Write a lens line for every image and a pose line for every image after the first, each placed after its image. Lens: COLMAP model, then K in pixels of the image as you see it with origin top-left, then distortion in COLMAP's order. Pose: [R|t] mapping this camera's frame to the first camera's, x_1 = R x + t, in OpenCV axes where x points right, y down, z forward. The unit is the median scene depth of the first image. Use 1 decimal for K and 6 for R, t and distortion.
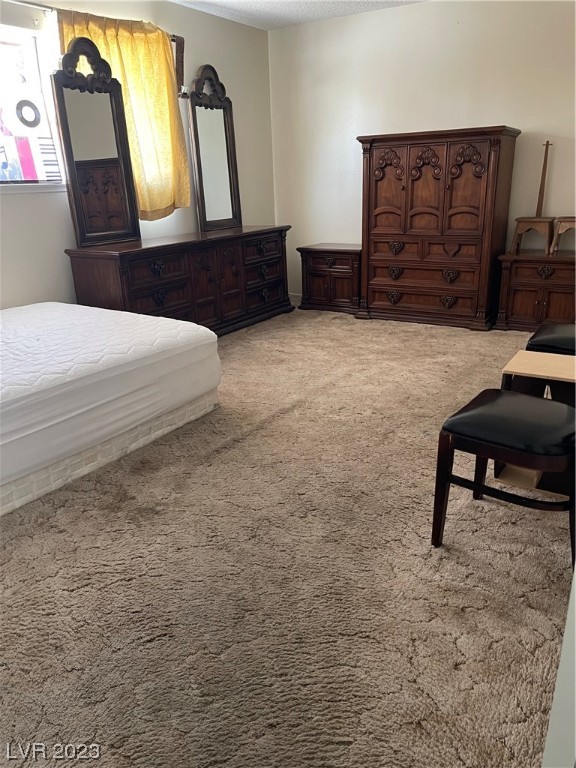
lens RADIAL K [[579.9, 0, 288.0], [0, 579.9, 384.0], [0, 0, 1]] dist [0.086131, -0.123618]
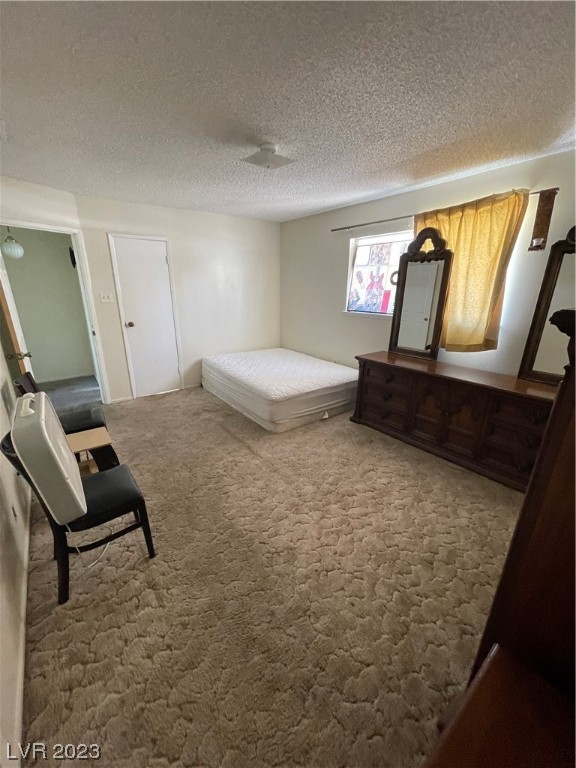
lens RADIAL K [[307.5, 0, 288.0], [0, 307.5, 384.0], [0, 0, 1]] dist [-0.000097, -0.000004]
pose [[-0.335267, 0.311407, -0.889169, 0.613571], [-0.315194, 0.852332, 0.417352, -0.461918], [0.887834, 0.420185, -0.187605, 0.998365]]
